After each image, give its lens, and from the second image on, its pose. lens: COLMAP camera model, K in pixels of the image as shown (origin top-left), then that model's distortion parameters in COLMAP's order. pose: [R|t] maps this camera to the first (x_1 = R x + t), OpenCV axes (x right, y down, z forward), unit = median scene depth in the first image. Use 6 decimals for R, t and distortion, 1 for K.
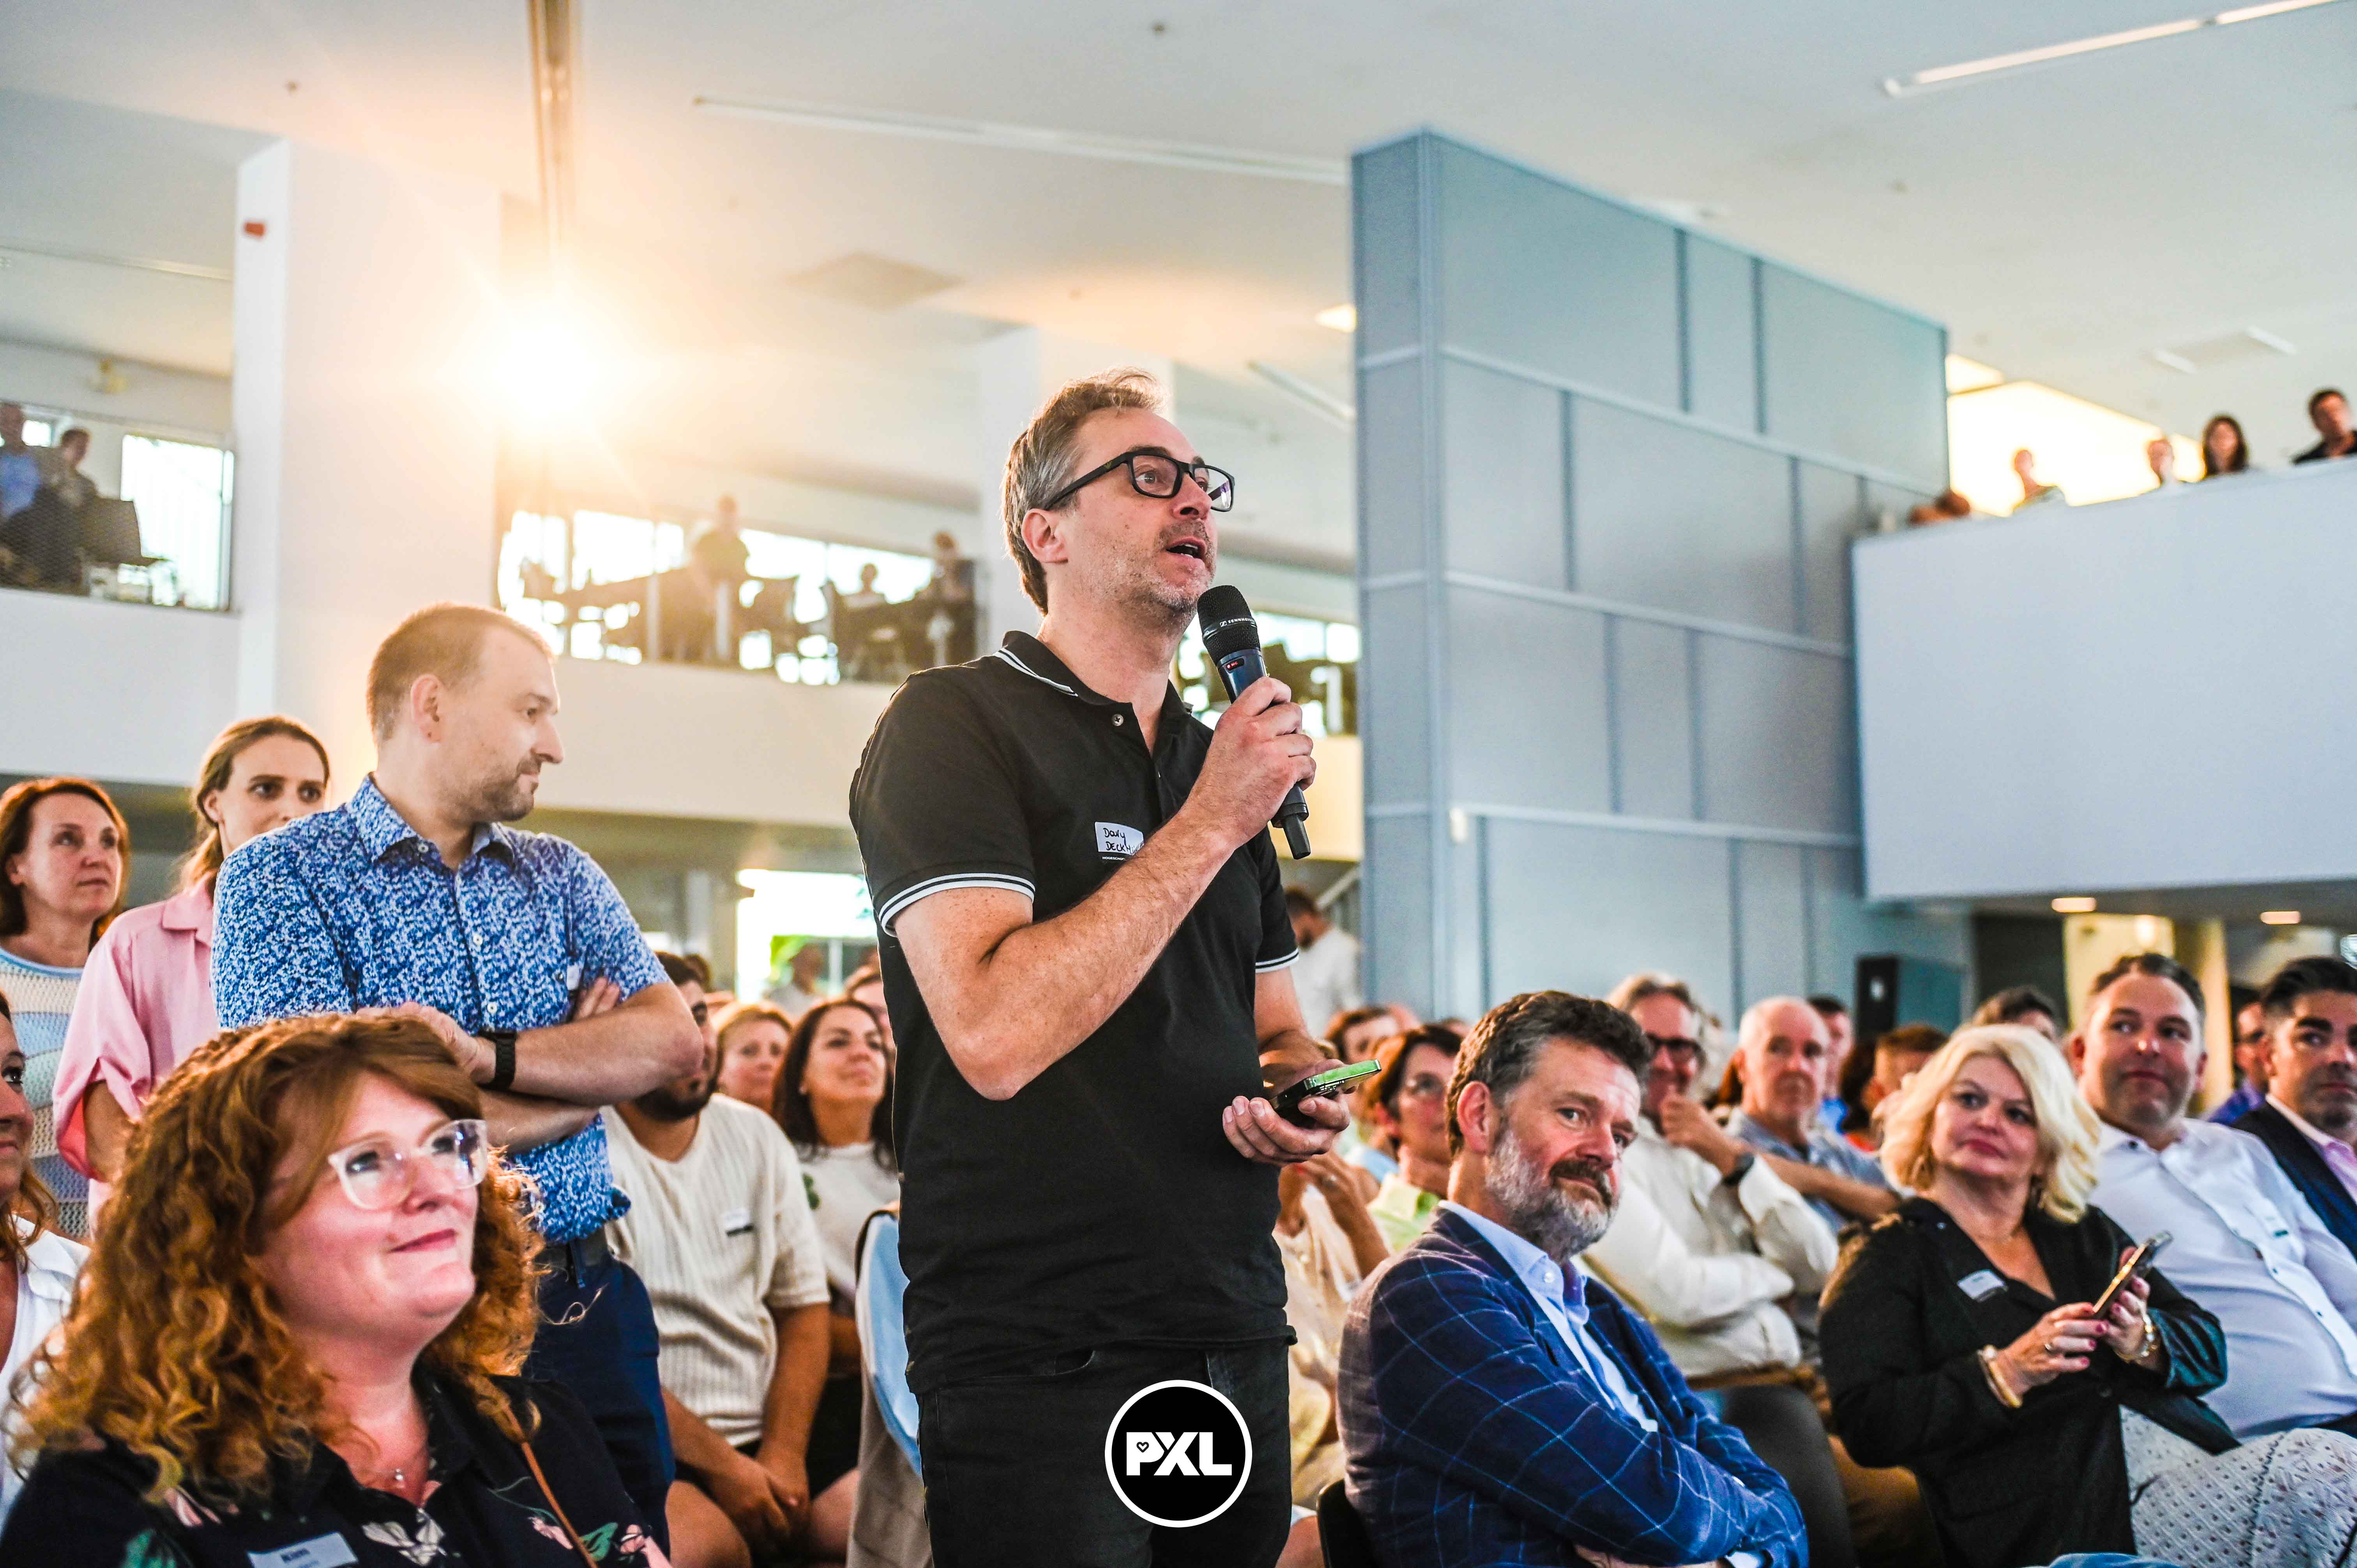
lens RADIAL K [[2579.0, 0, 1180.1], [0, 2579.0, 716.8], [0, 0, 1]] dist [-0.082148, 0.213267]
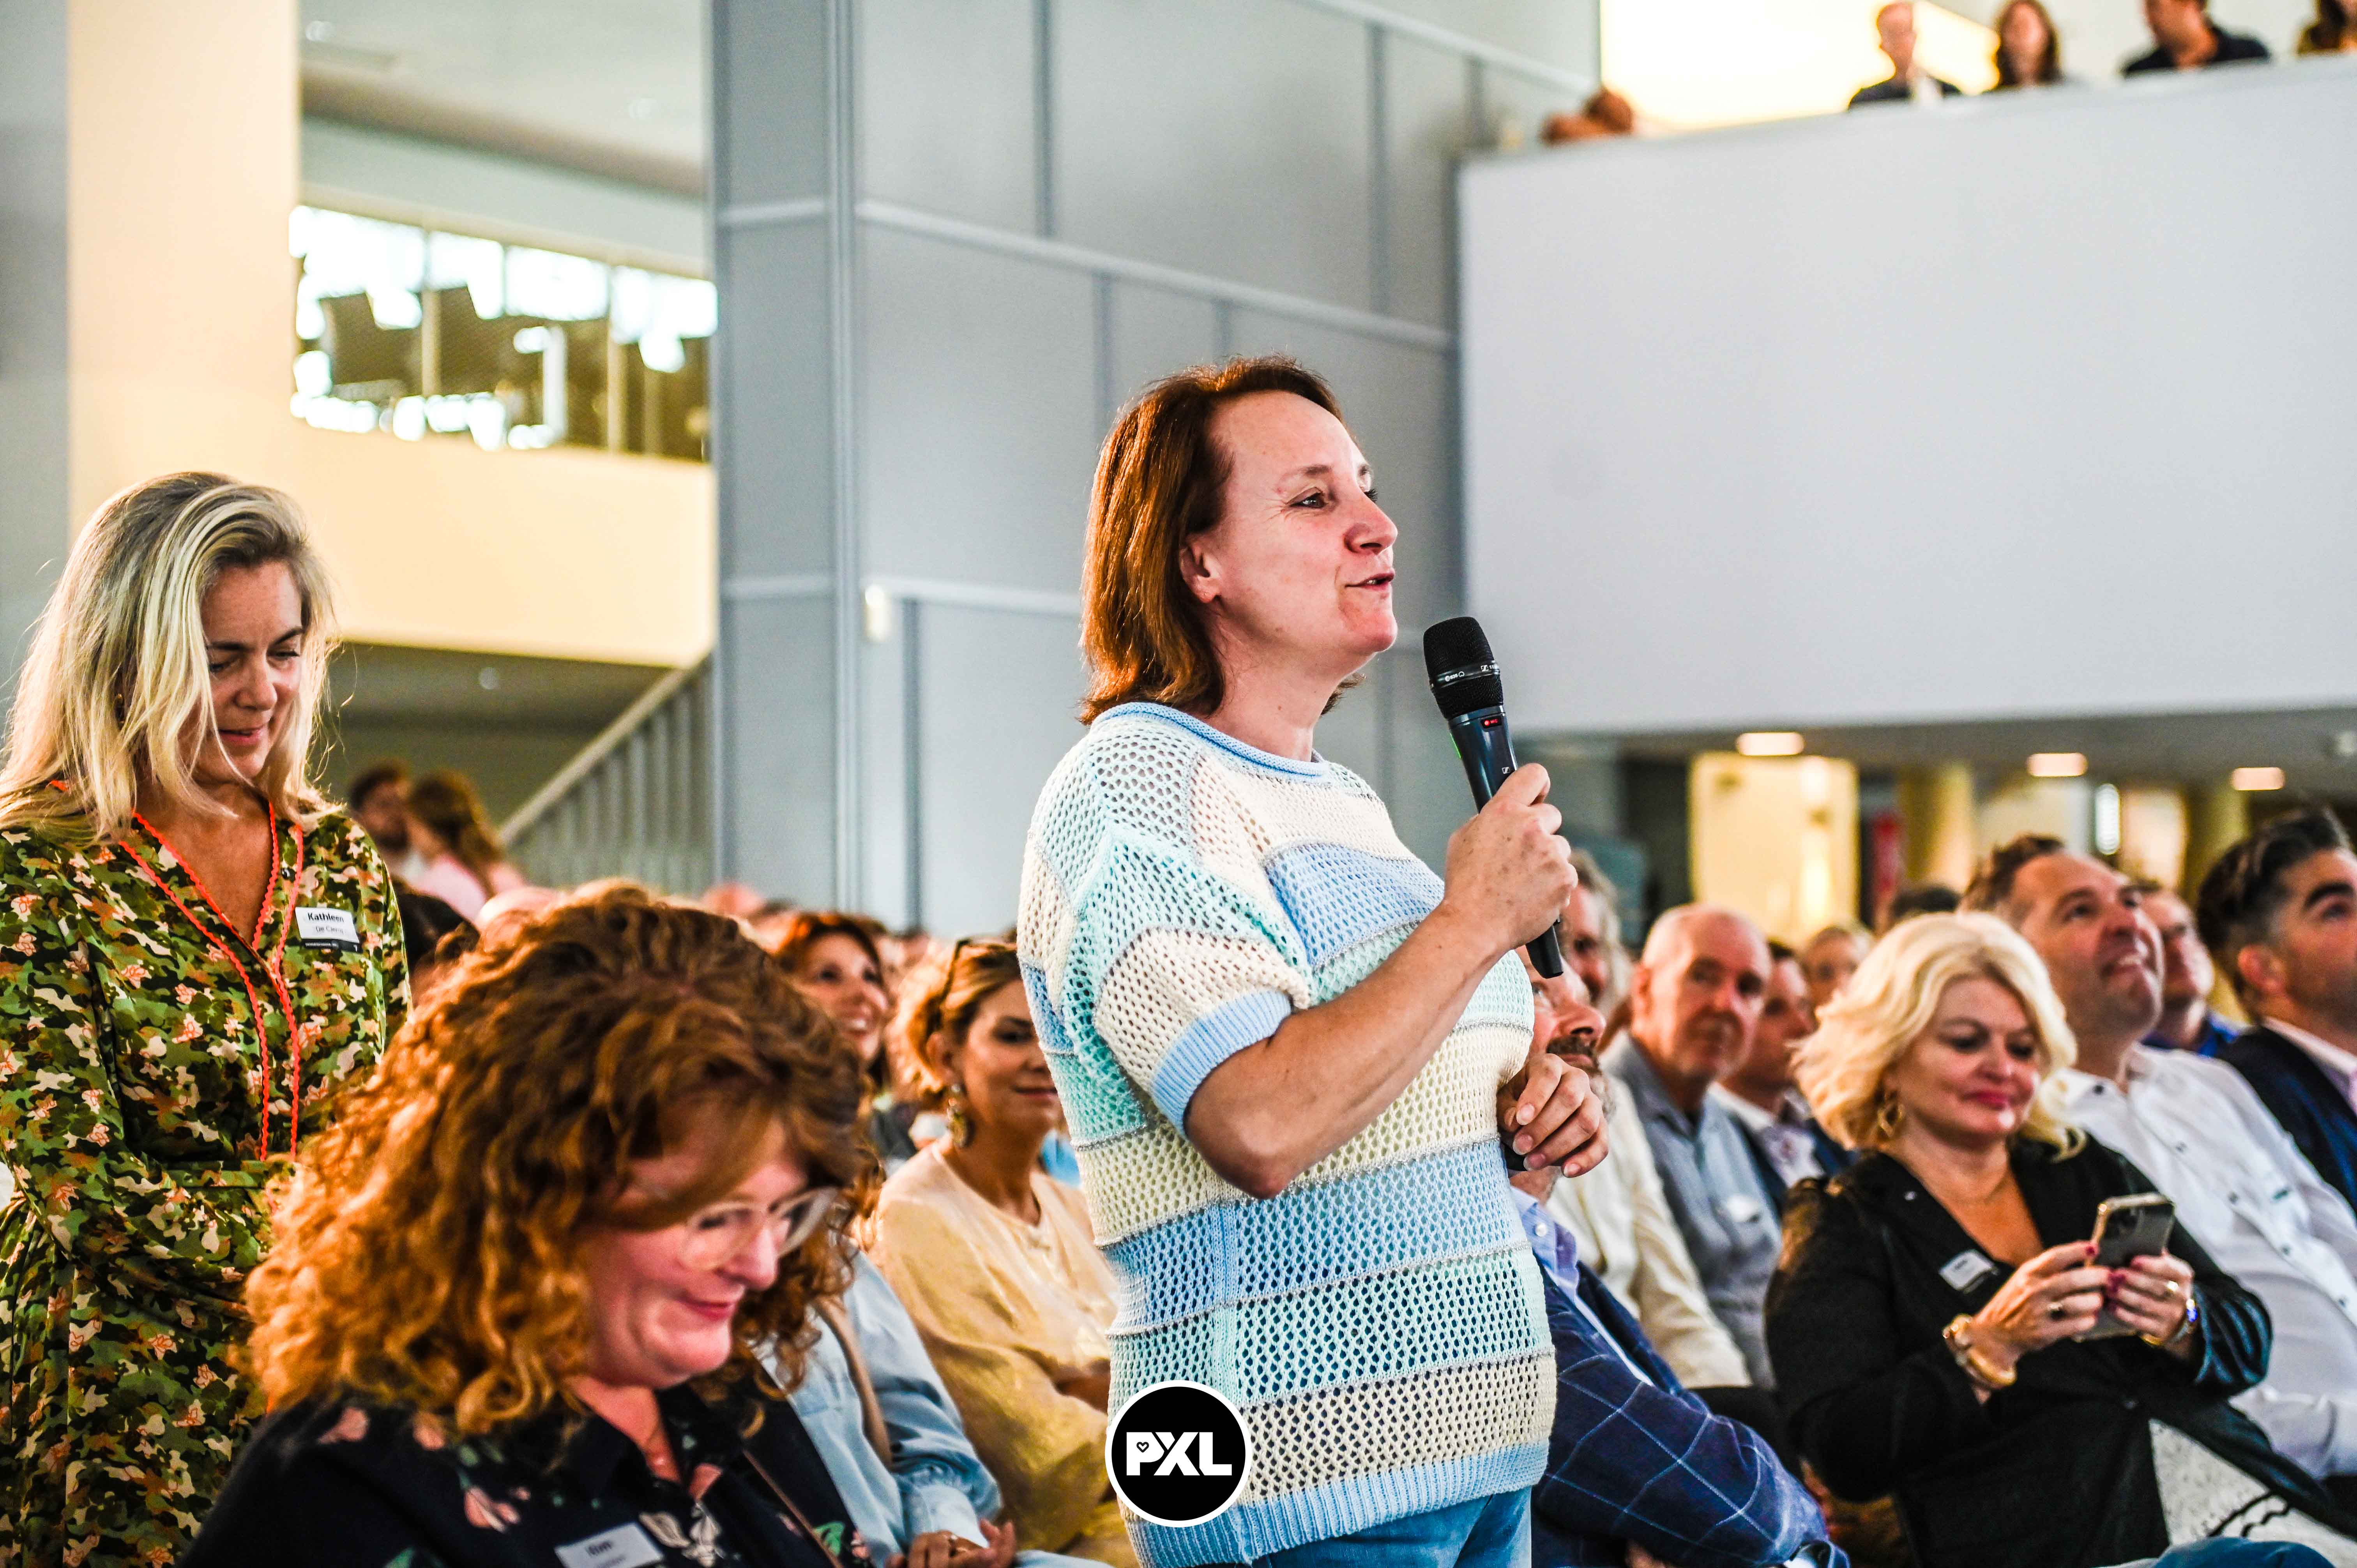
lens RADIAL K [[4686.1, 0, 1182.0], [0, 4686.1, 709.5], [0, 0, 1]] dist [0.018044, -0.159705]
pose [[0.965601, 0.006593, 0.259945, -0.112463], [-0.025052, 0.997387, 0.067764, -0.012887], [-0.258819, -0.071946, 0.963243, -0.107656]]
